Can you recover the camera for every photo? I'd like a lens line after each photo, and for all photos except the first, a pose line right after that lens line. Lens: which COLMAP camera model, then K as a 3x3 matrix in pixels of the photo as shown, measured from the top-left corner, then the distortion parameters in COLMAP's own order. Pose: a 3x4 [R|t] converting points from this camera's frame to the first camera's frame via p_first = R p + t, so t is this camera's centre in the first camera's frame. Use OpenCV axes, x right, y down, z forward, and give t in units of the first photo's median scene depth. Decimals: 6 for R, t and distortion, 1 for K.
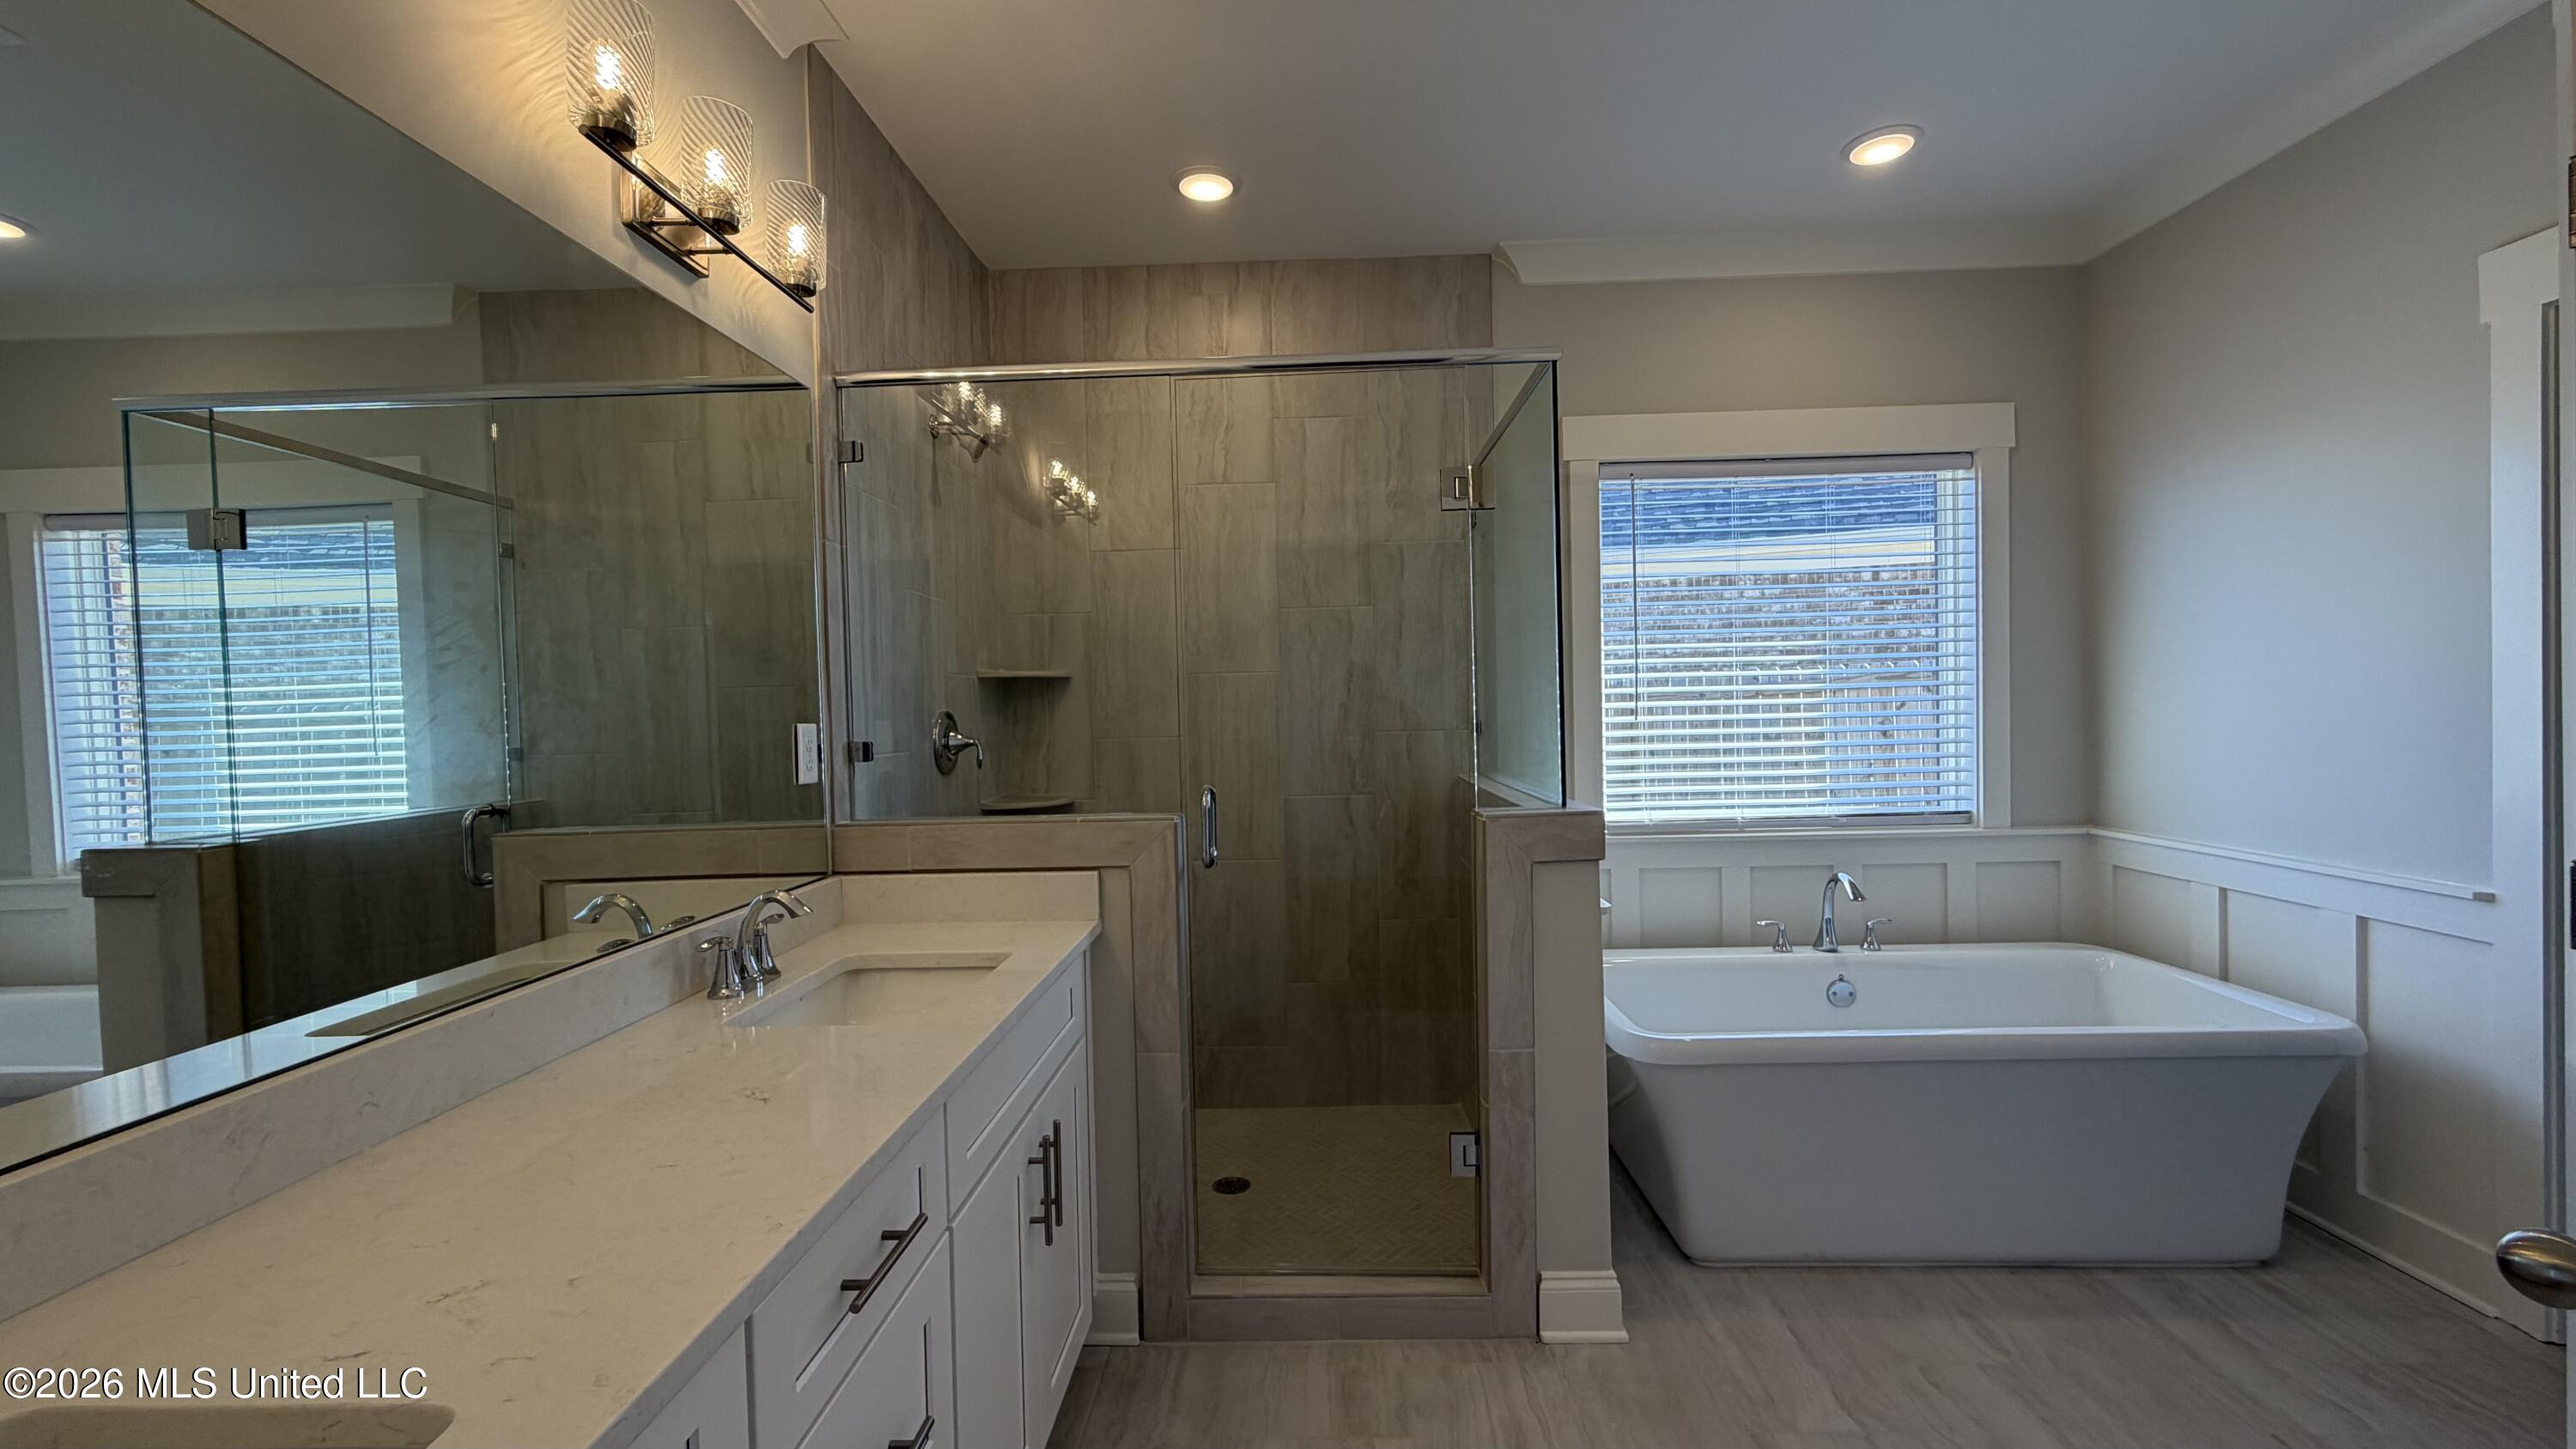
lens RADIAL K [[1036.7, 0, 1283.2], [0, 1036.7, 730.6], [0, 0, 1]] dist [-0.007811, -0.000280]
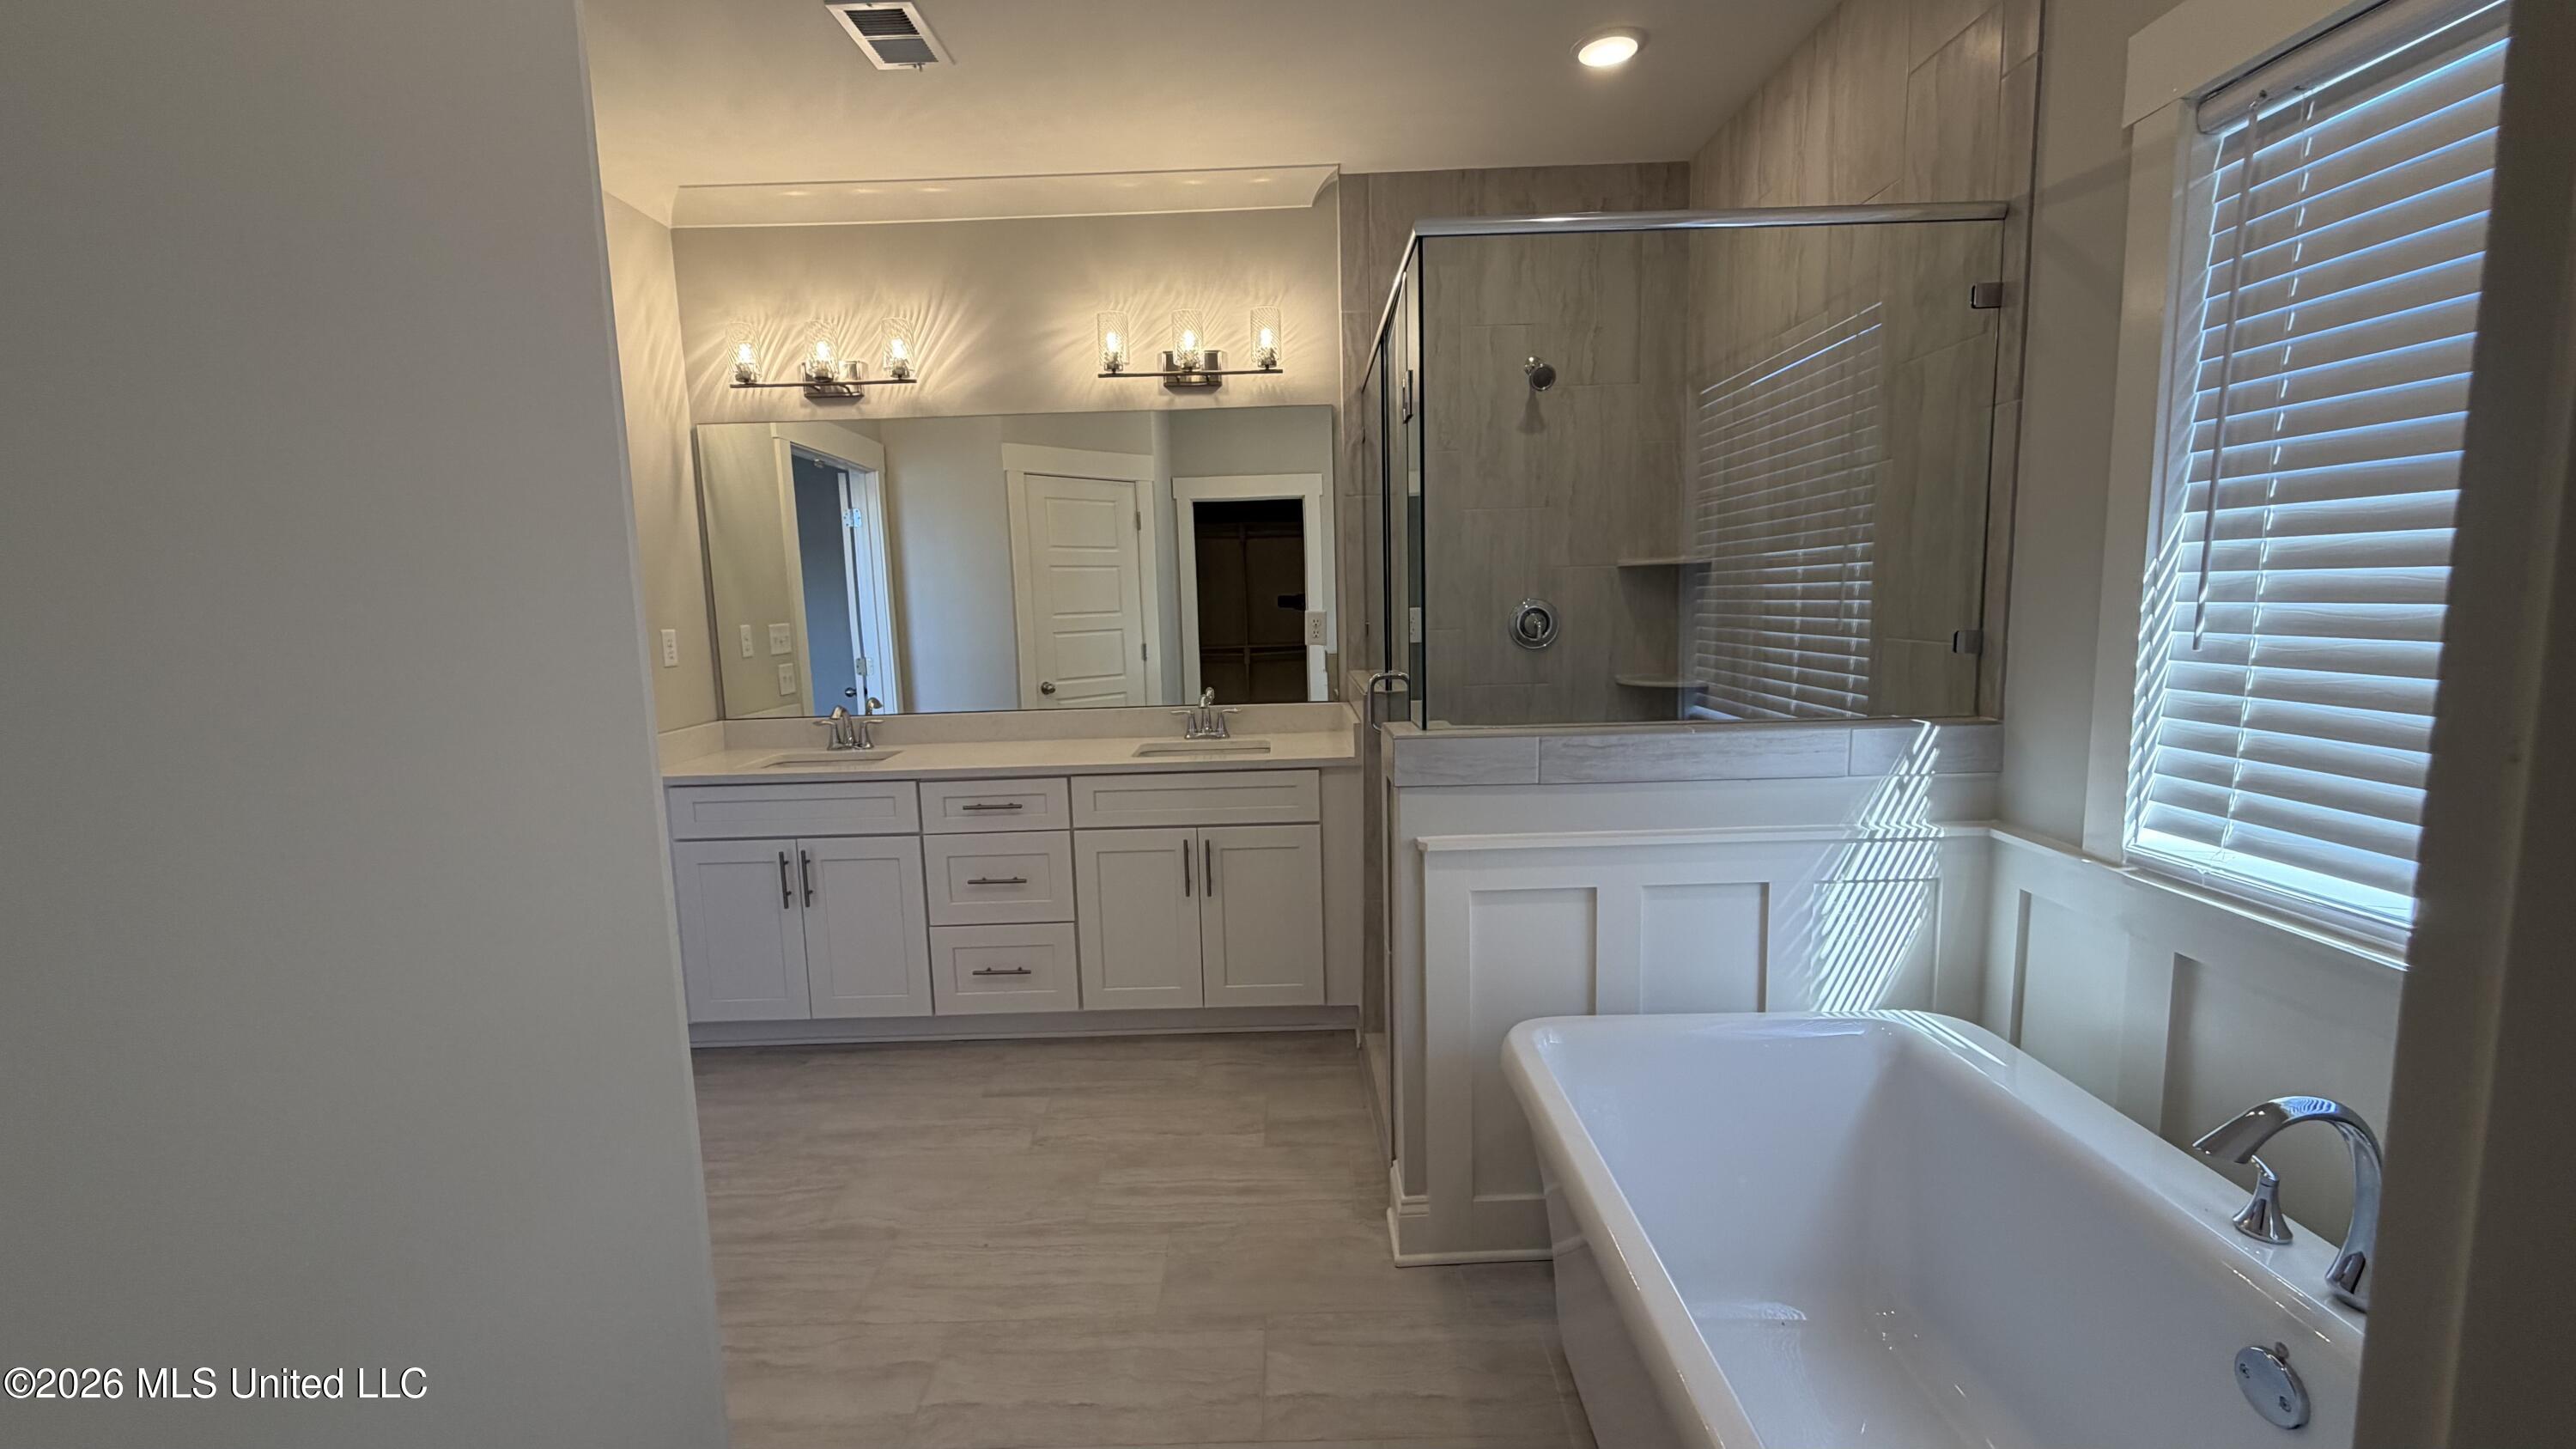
lens RADIAL K [[1036.7, 0, 1283.2], [0, 1036.7, 730.6], [0, 0, 1]] dist [-0.007811, -0.000280]
pose [[0.030777, 0.146352, -0.988754, 1.289974], [0.001752, 0.989213, 0.146474, -0.062652], [0.999525, -0.006240, 0.030188, 0.901832]]
